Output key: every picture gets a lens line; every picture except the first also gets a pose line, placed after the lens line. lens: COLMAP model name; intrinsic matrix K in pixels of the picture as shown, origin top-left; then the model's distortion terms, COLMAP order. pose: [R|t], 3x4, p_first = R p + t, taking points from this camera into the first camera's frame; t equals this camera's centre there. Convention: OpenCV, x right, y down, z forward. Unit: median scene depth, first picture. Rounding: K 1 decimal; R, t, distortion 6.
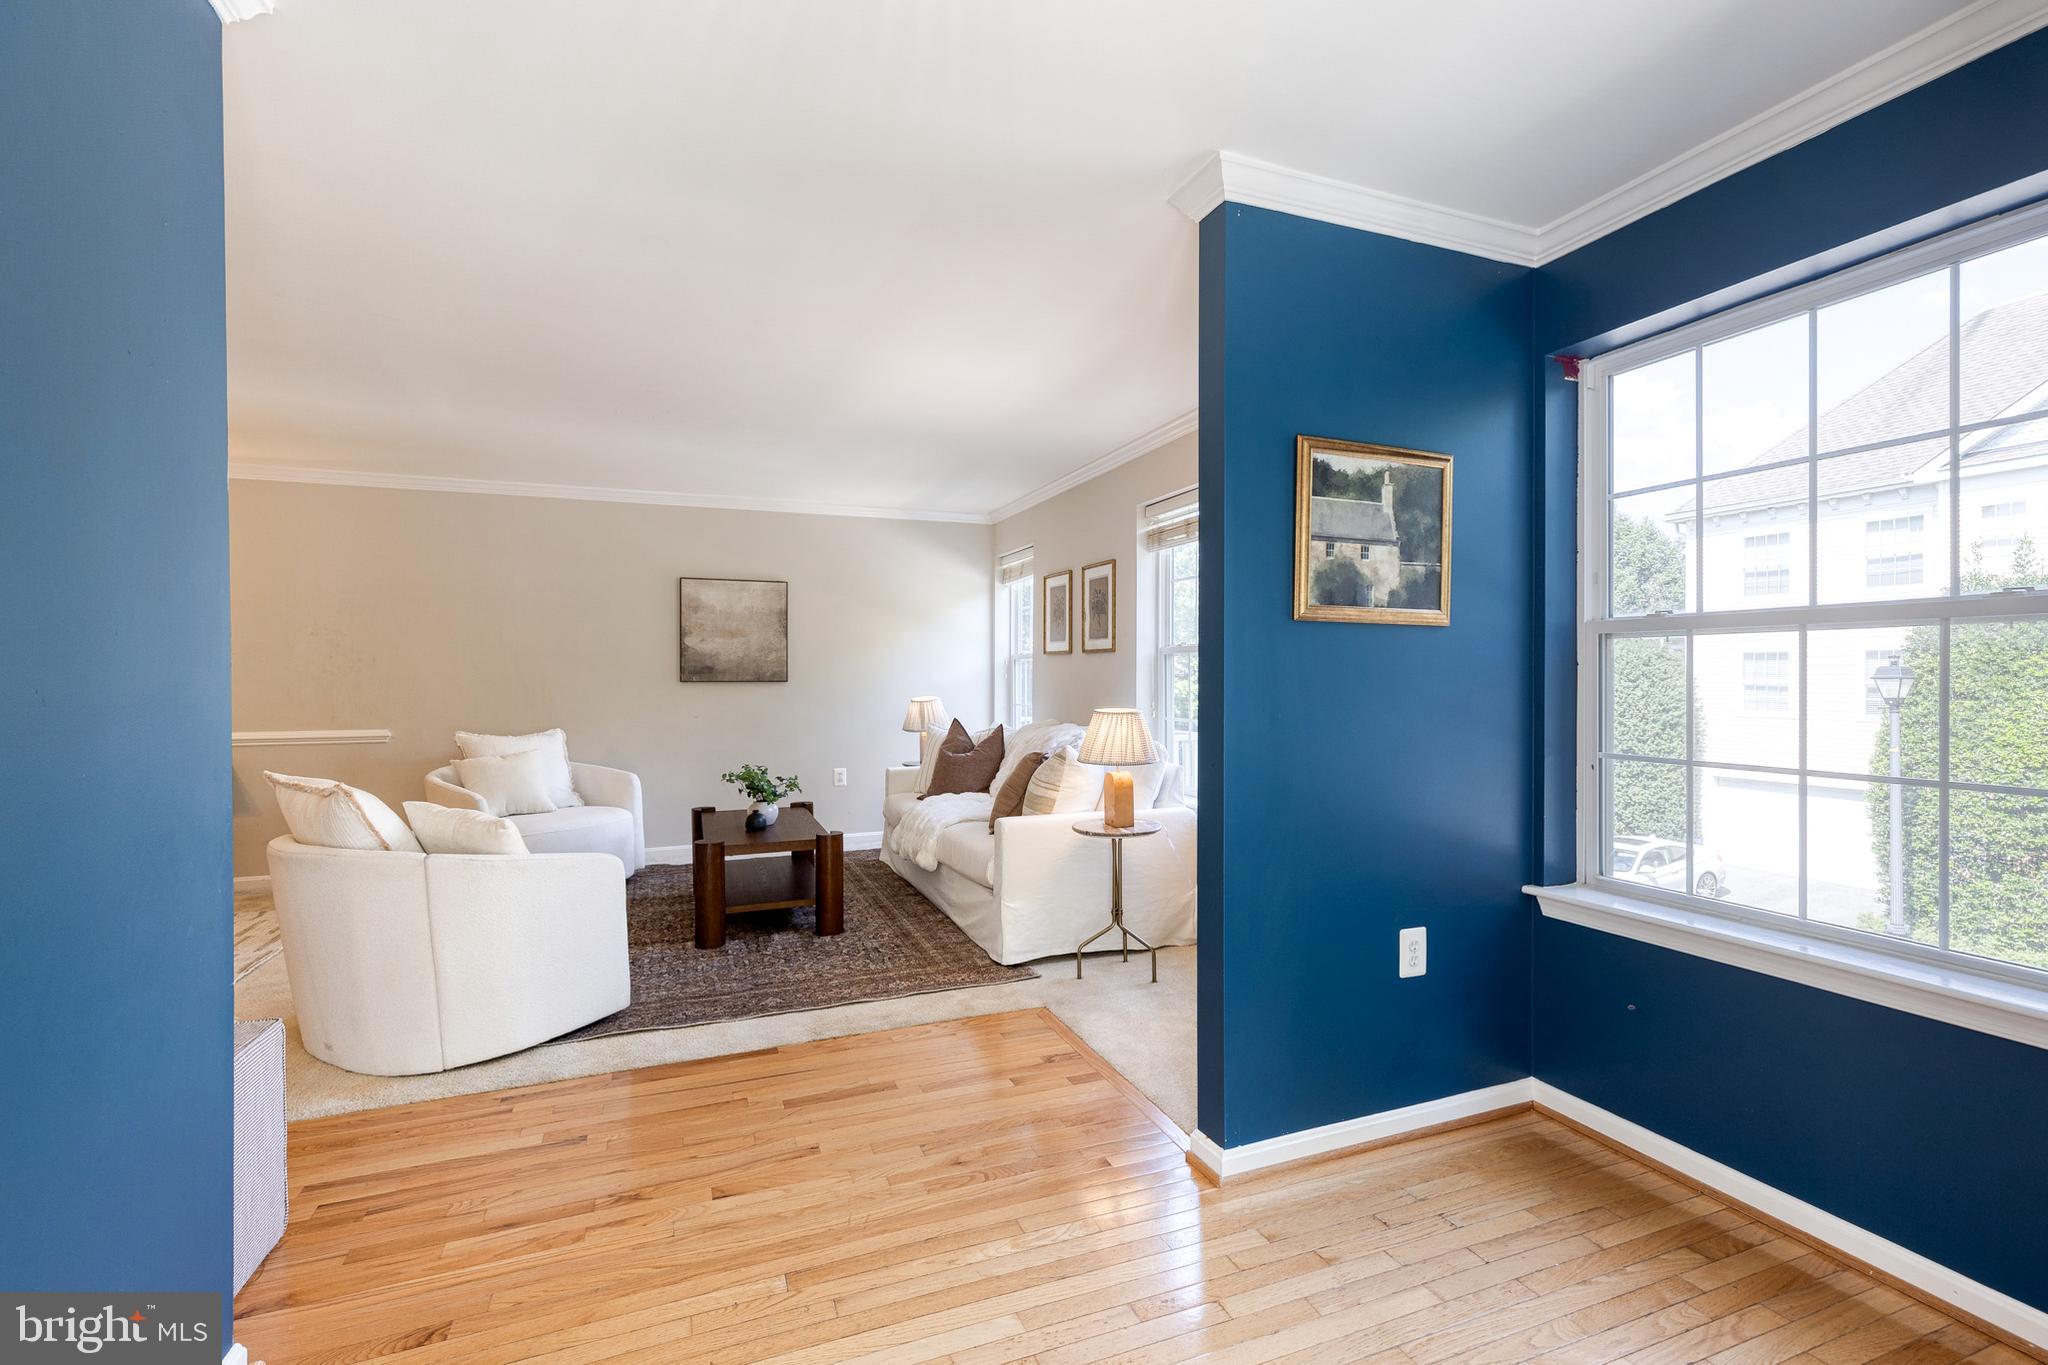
lens RADIAL K [[938.5, 0, 1043.5], [0, 938.5, 665.8], [0, 0, 1]] dist [0.009088, -0.001050]
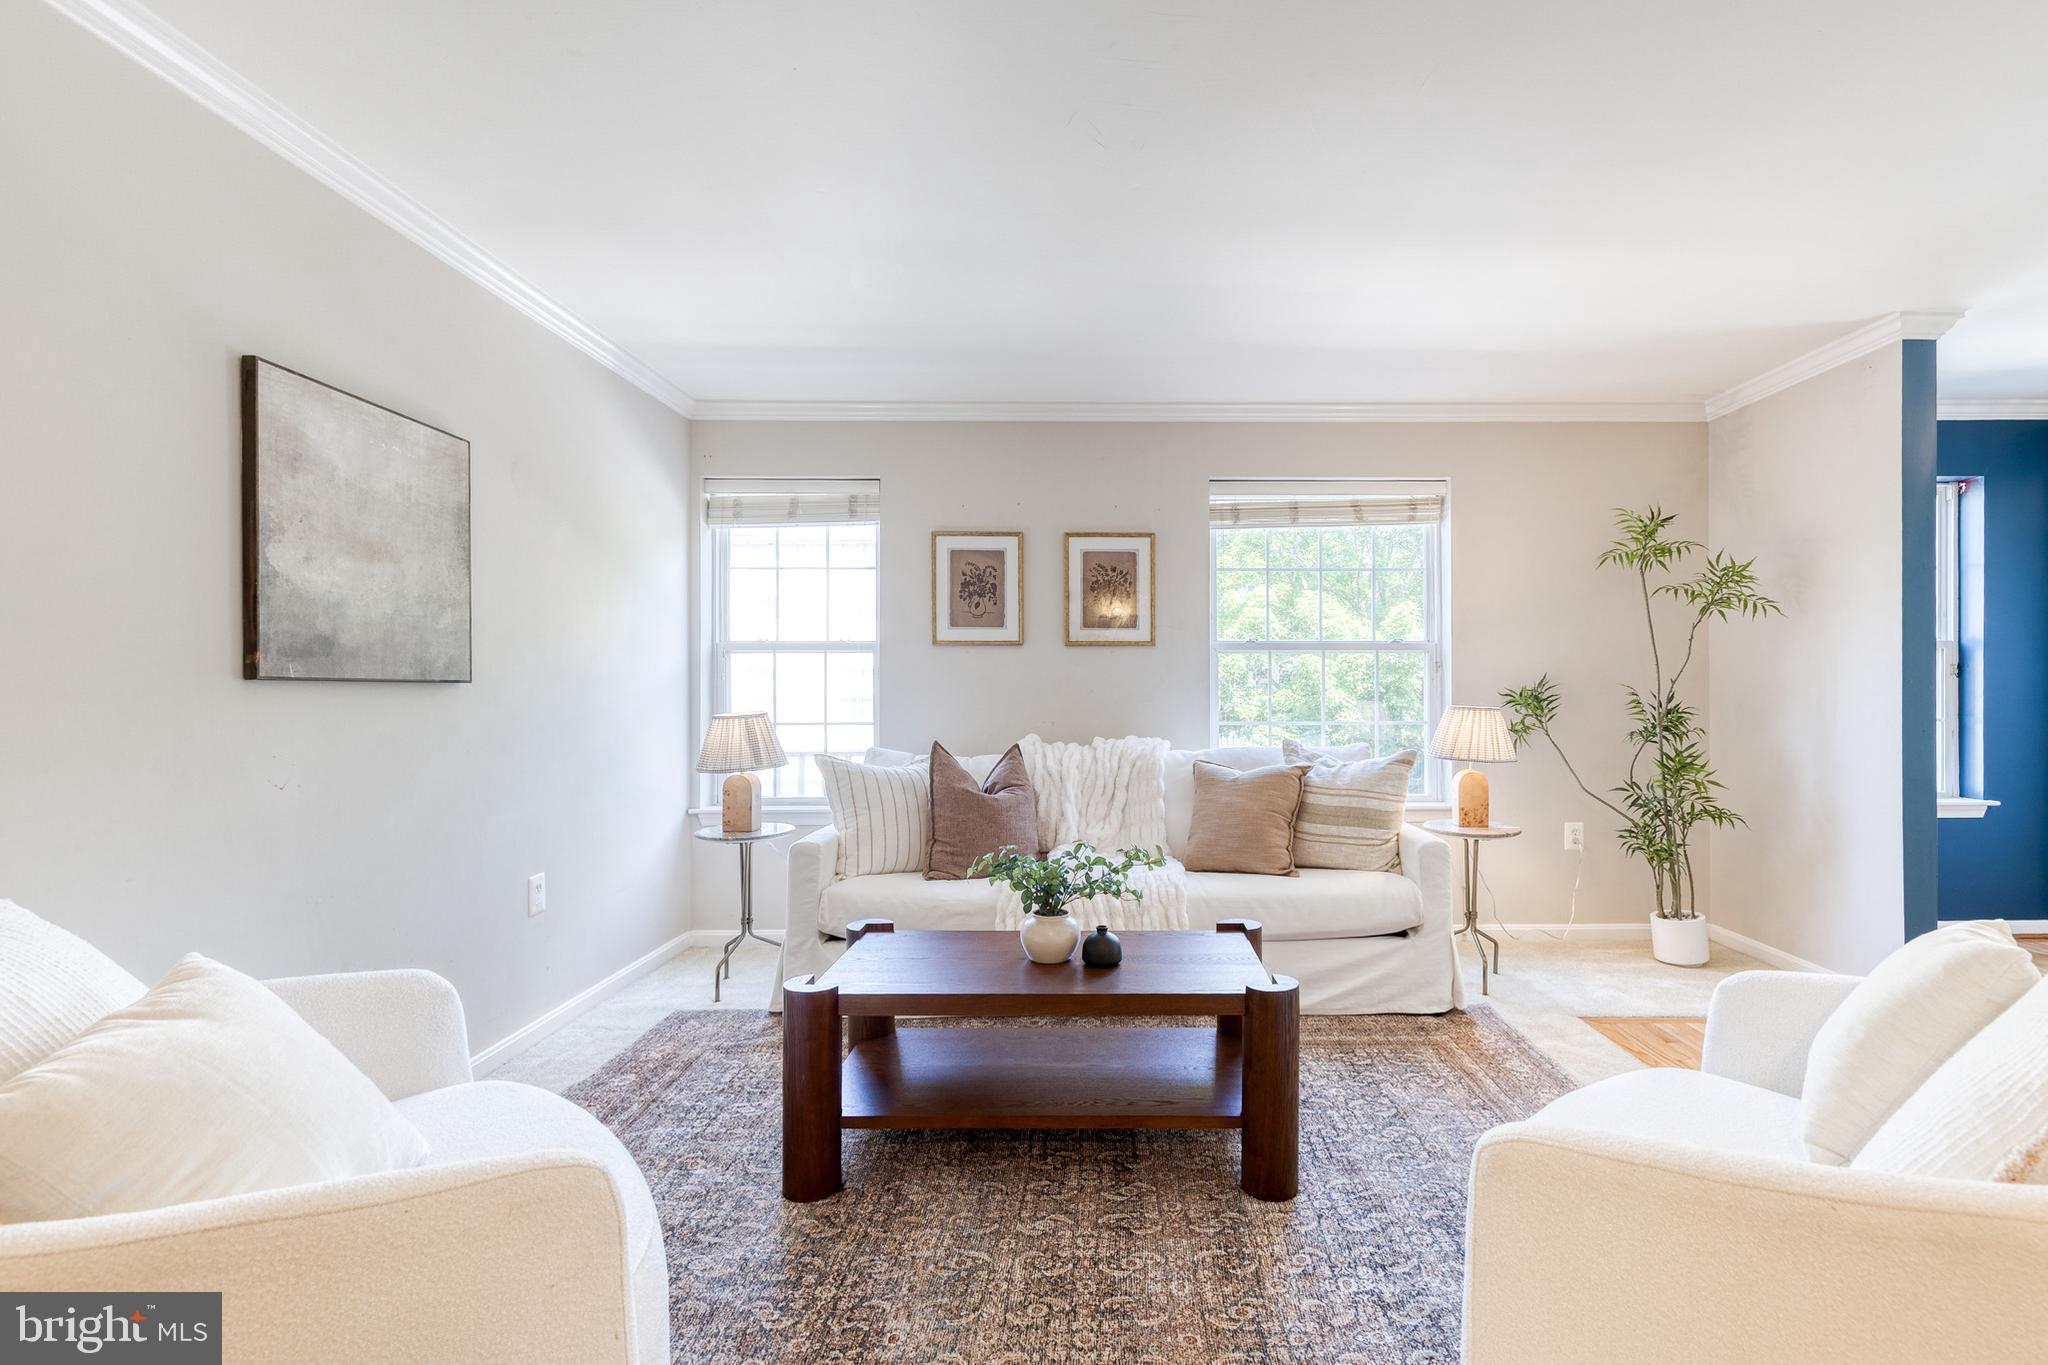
lens RADIAL K [[938.5, 0, 1114.9], [0, 938.5, 698.3], [0, 0, 1]] dist [0.009088, -0.001050]
pose [[0.360456, -0.008774, 0.932735, -0.649437], [-0.003151, 0.999939, 0.010624, 0.021050], [-0.932771, -0.006769, 0.360406, 0.680529]]
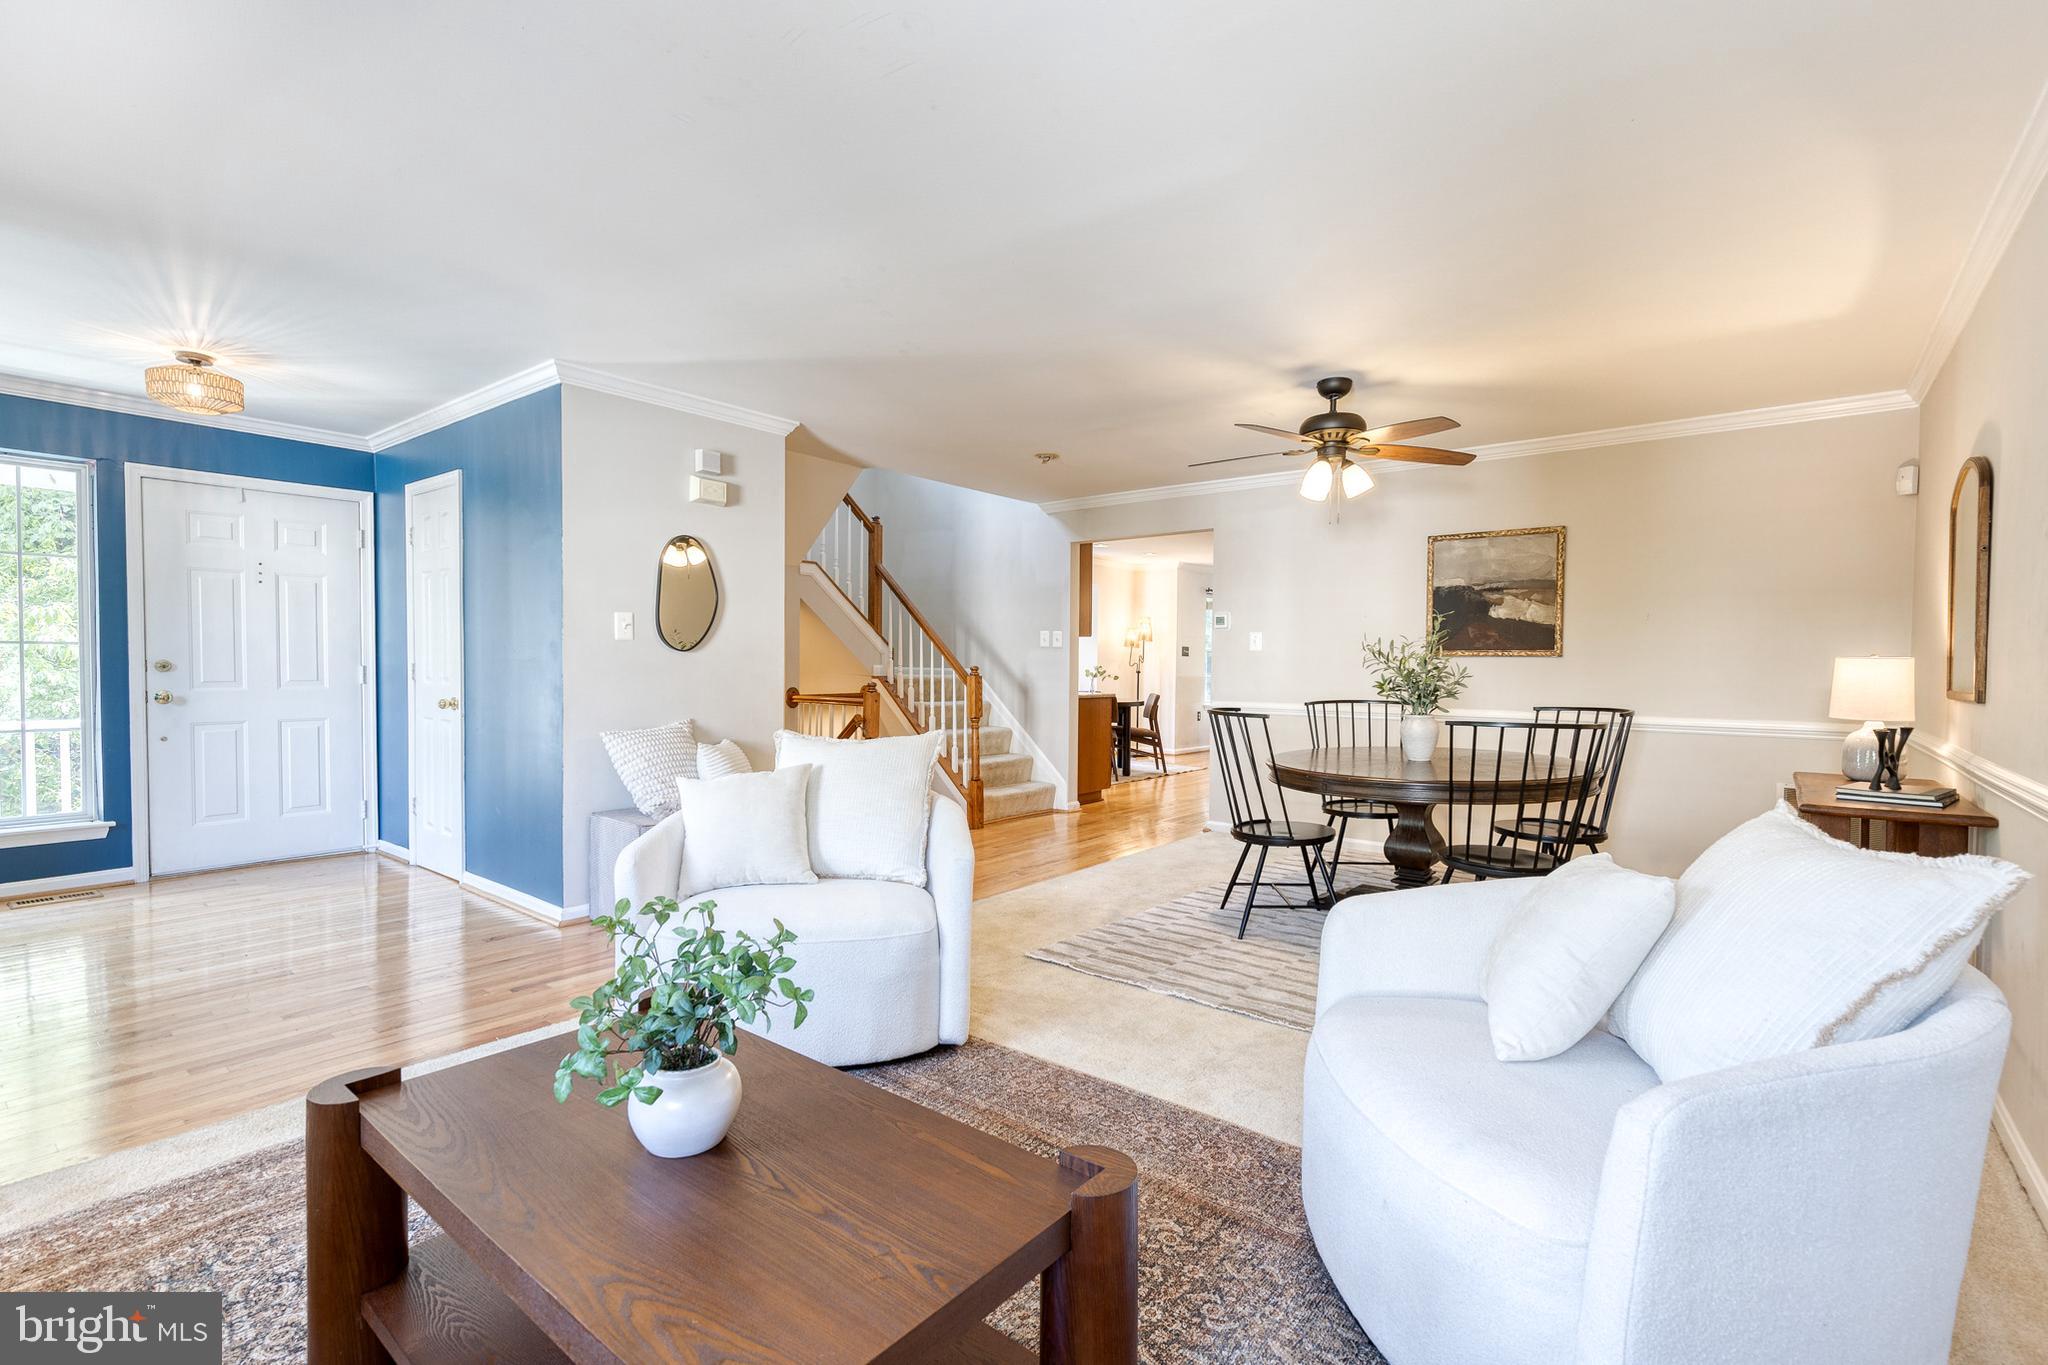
lens RADIAL K [[938.5, 0, 1045.3], [0, 938.5, 688.8], [0, 0, 1]] dist [0.009088, -0.001050]
pose [[-0.866187, 0.009939, -0.499621, -0.215889], [-0.002711, 0.999694, 0.024587, 0.022149], [0.499713, 0.022652, -0.865895, 1.118970]]
